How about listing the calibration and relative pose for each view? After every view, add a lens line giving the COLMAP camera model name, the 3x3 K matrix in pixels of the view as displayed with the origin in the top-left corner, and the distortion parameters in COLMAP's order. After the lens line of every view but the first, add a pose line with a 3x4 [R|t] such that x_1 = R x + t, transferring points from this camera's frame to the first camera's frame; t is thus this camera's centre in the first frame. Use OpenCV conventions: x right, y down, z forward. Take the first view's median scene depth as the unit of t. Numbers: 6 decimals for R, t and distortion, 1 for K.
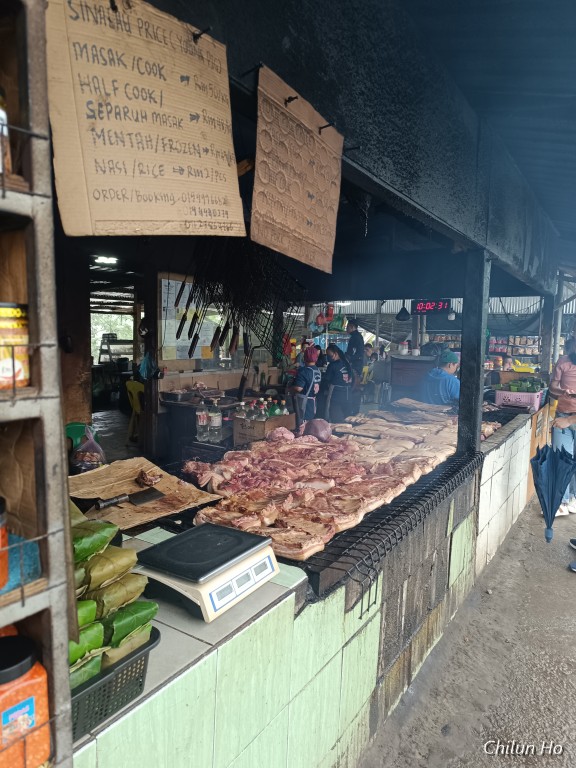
lens RADIAL K [[529.3, 0, 288.0], [0, 529.3, 384.0], [0, 0, 1]] dist [0.028029, -0.025339]
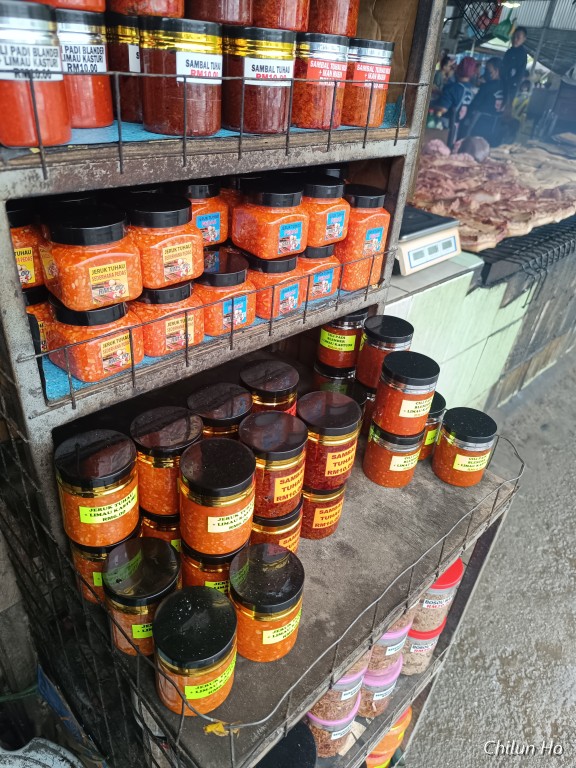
lens RADIAL K [[529.3, 0, 288.0], [0, 529.3, 384.0], [0, 0, 1]] dist [0.028029, -0.025339]
pose [[0.977028, 0.175108, -0.121465, -0.122710], [-0.101707, 0.883996, 0.456296, 0.092426], [0.187276, -0.433460, 0.881499, -0.082307]]
